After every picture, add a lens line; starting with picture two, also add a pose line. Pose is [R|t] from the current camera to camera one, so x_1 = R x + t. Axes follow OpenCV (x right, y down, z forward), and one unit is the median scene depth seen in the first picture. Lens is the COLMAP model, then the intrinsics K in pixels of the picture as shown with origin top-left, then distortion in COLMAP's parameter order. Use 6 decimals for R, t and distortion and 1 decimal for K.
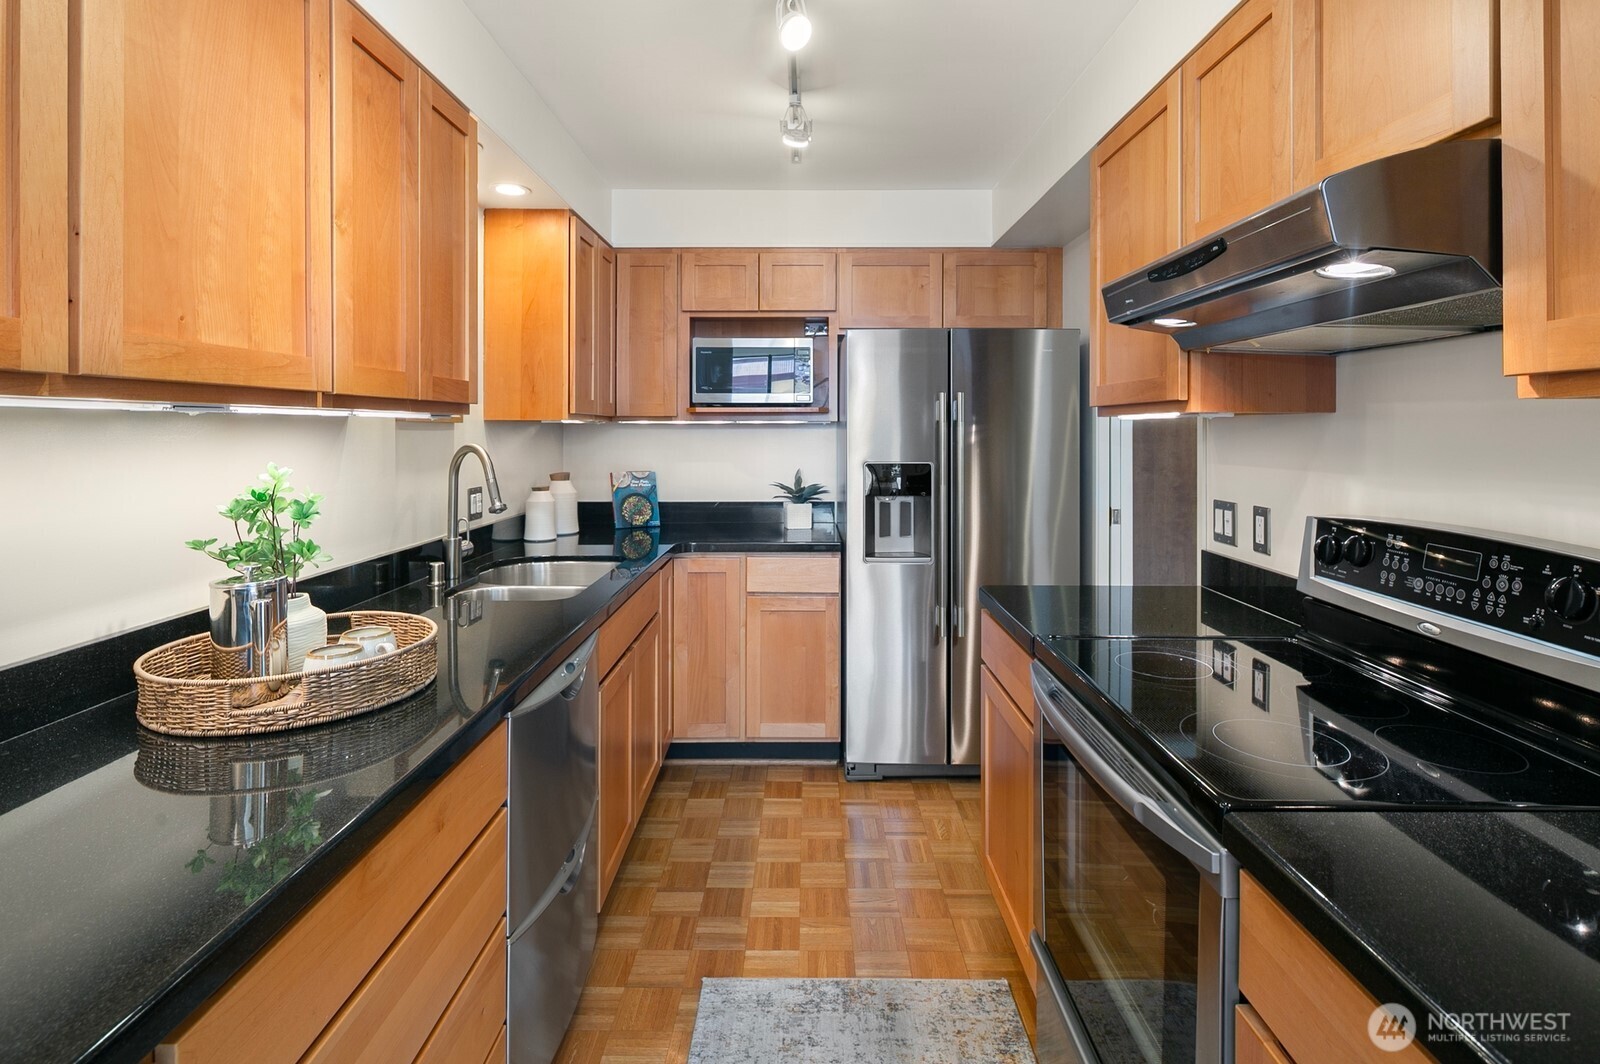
lens RADIAL K [[794.0, 0, 800.6], [0, 794.0, 425.3], [0, 0, 1]] dist [-0.000520, -0.000906]
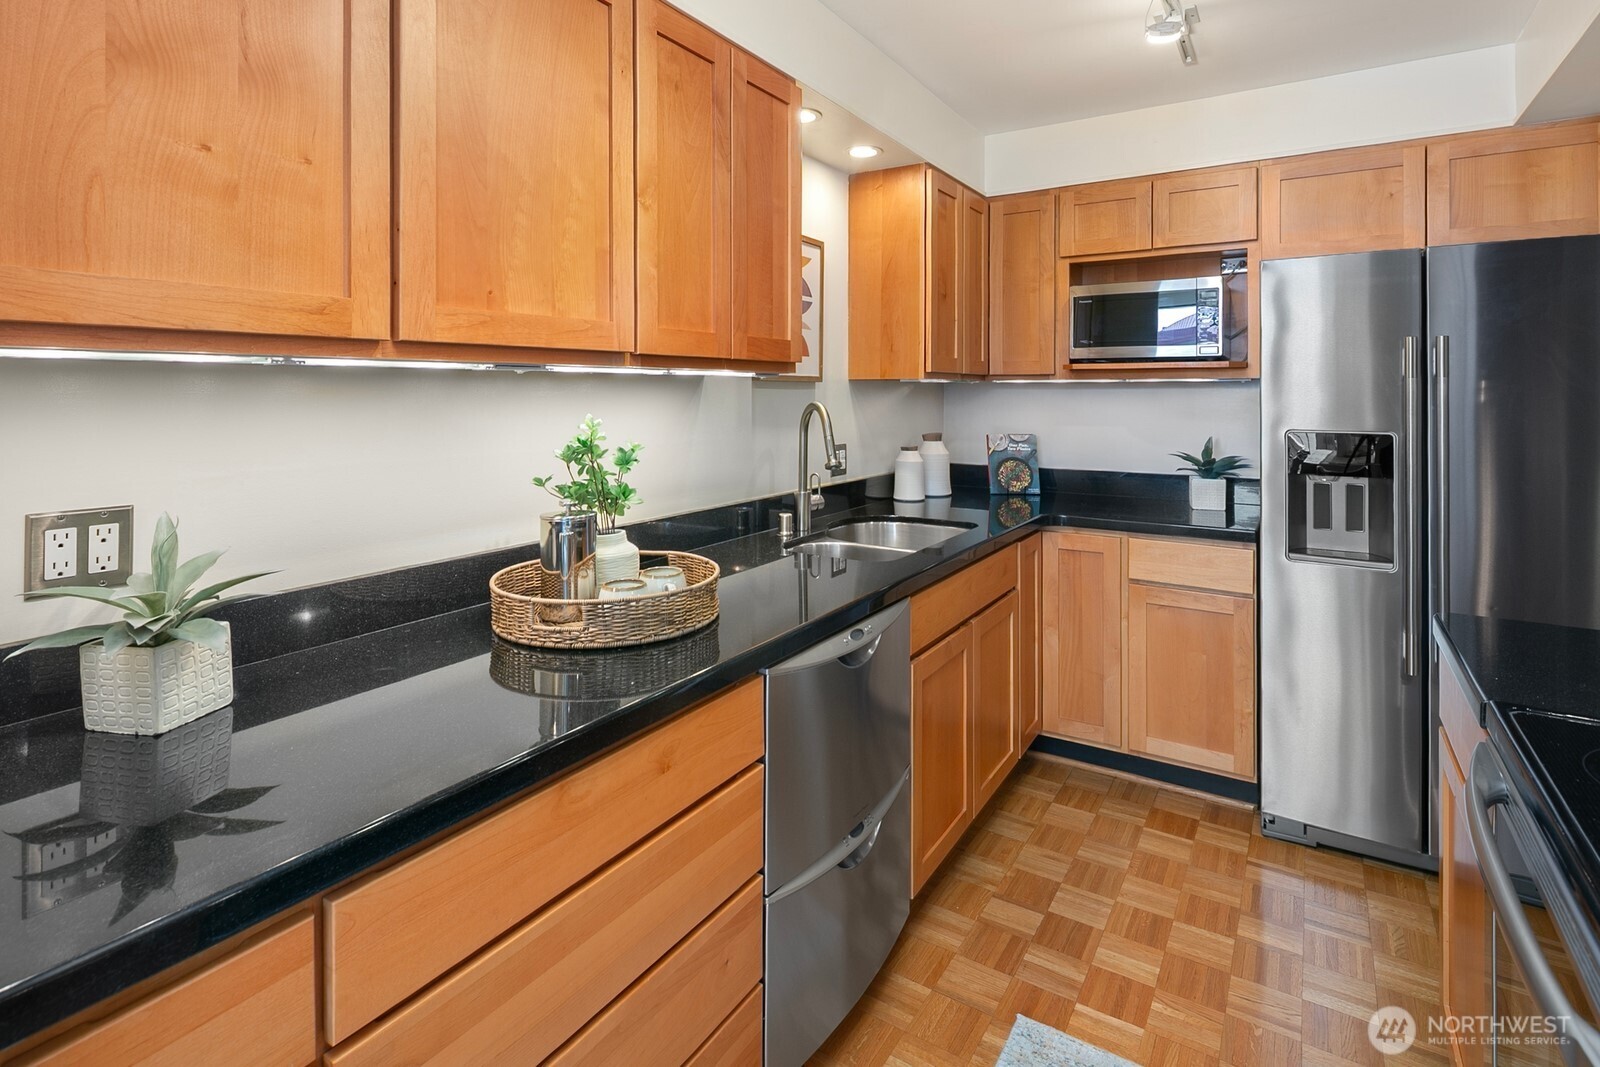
lens RADIAL K [[801.9, 0, 787.6], [0, 801.9, 384.4], [0, 0, 1]] dist [-0.001172, -0.000839]
pose [[0.842183, -0.004497, -0.539173, 0.100563], [0.002385, 0.999987, -0.004616, 0.004483], [0.539187, 0.002601, 0.842182, 0.084505]]
